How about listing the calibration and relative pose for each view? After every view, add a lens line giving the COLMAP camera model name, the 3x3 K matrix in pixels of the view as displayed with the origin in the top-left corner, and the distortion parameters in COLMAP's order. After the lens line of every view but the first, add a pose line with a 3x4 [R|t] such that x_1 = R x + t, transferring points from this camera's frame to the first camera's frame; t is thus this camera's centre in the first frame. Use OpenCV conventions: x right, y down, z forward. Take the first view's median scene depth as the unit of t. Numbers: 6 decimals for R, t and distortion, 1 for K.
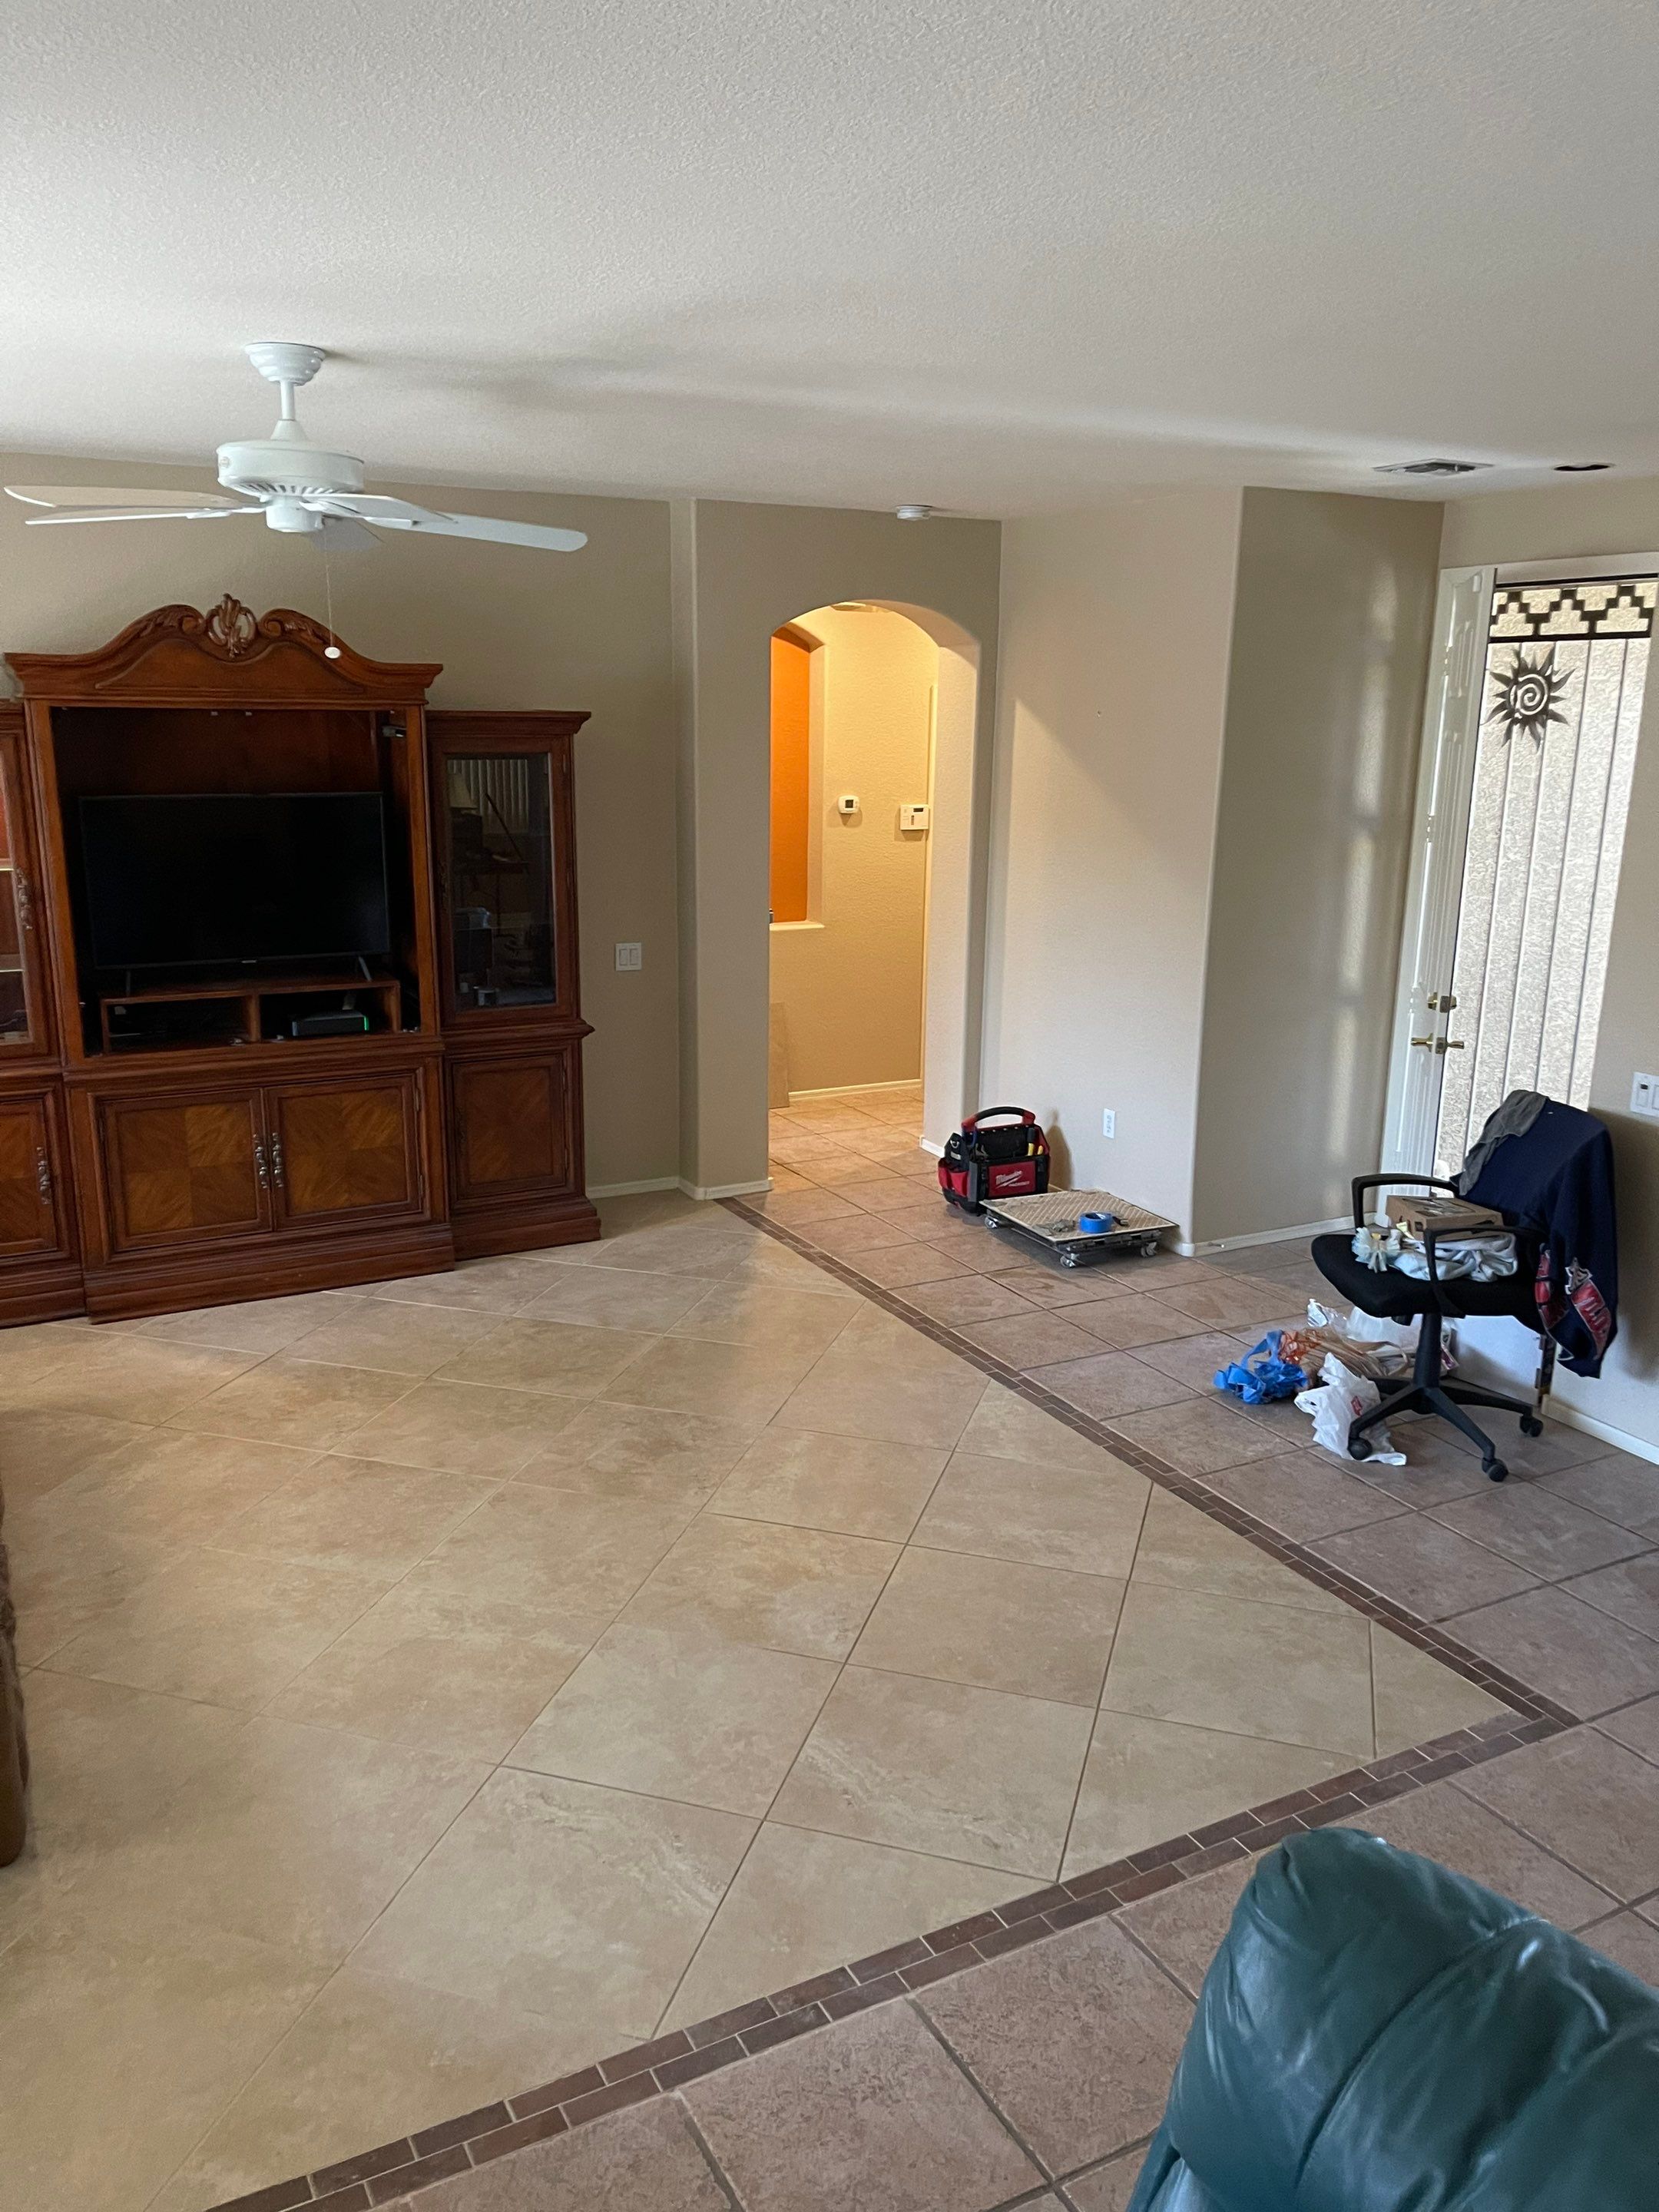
lens RADIAL K [[1689.9, 0, 829.4], [0, 1689.9, 1109.7], [0, 0, 1]] dist [0.037897, -0.029456]
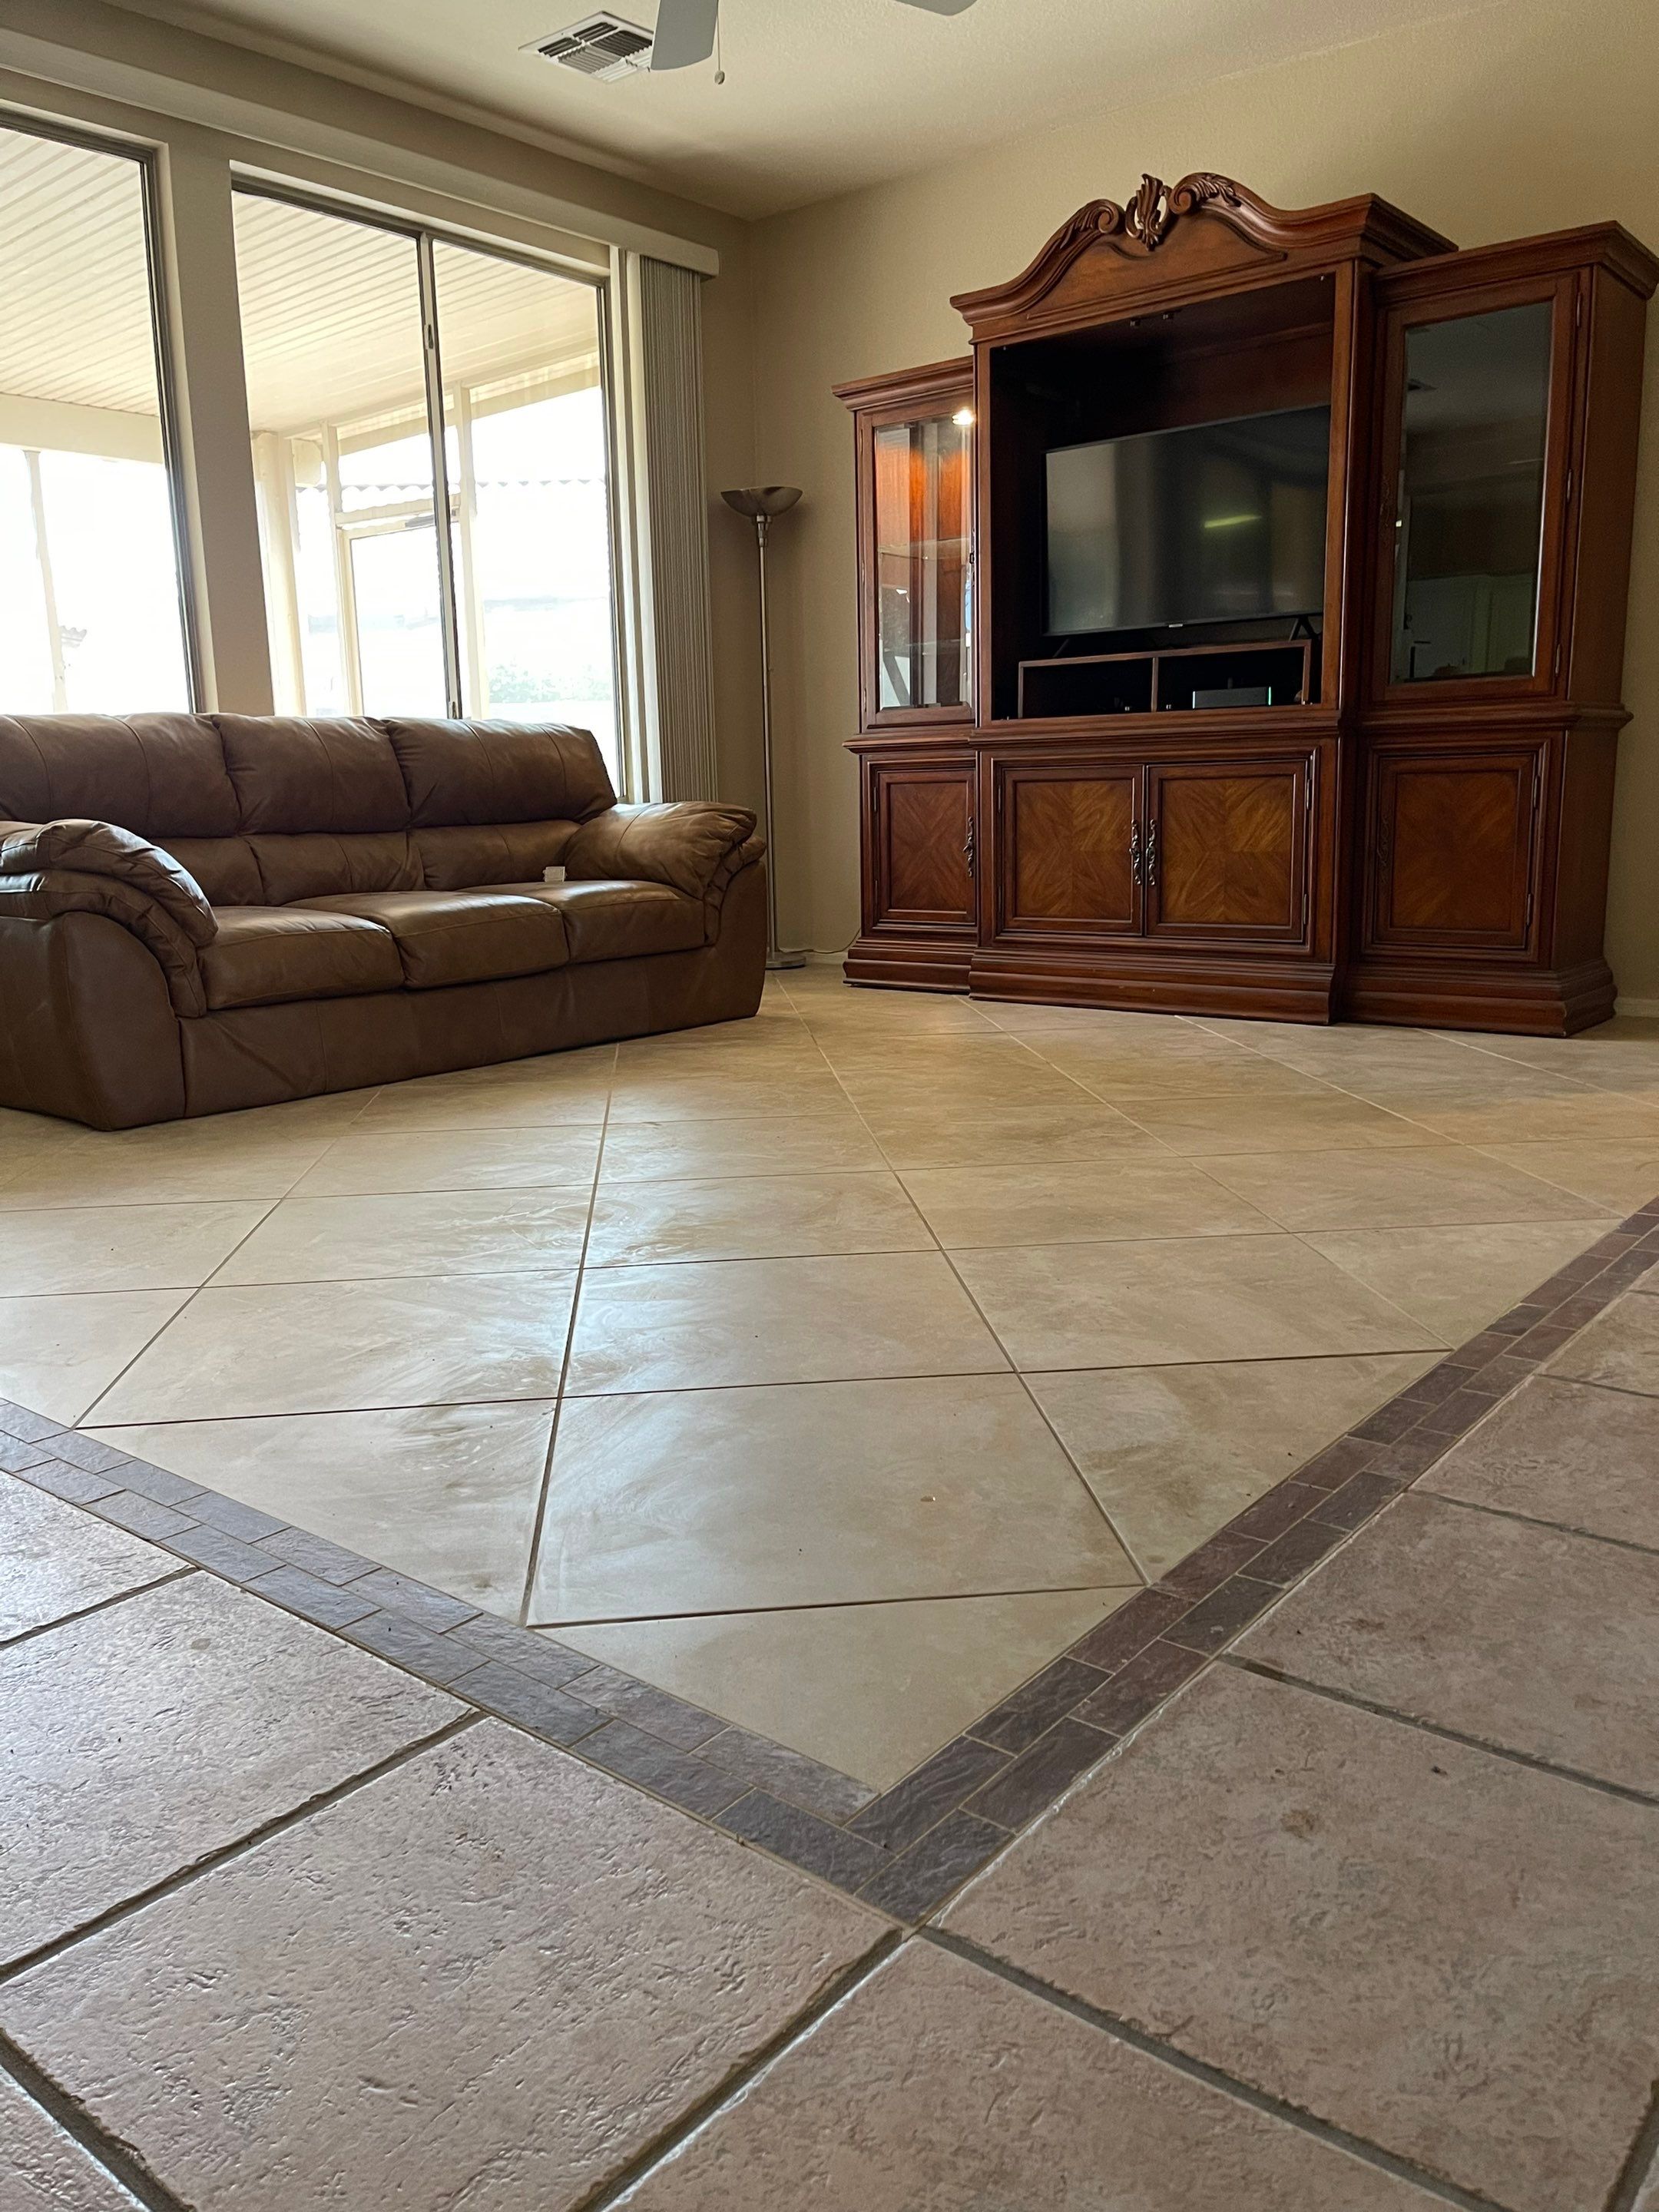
lens RADIAL K [[1689.9, 0, 830.2], [0, 1689.9, 1106.1], [0, 0, 1]] dist [0.037897, -0.029456]
pose [[0.387548, 0.153221, -0.909027, 0.431766], [-0.194793, 0.977435, 0.081705, 0.120987], [0.901034, 0.145407, 0.408649, 0.524311]]
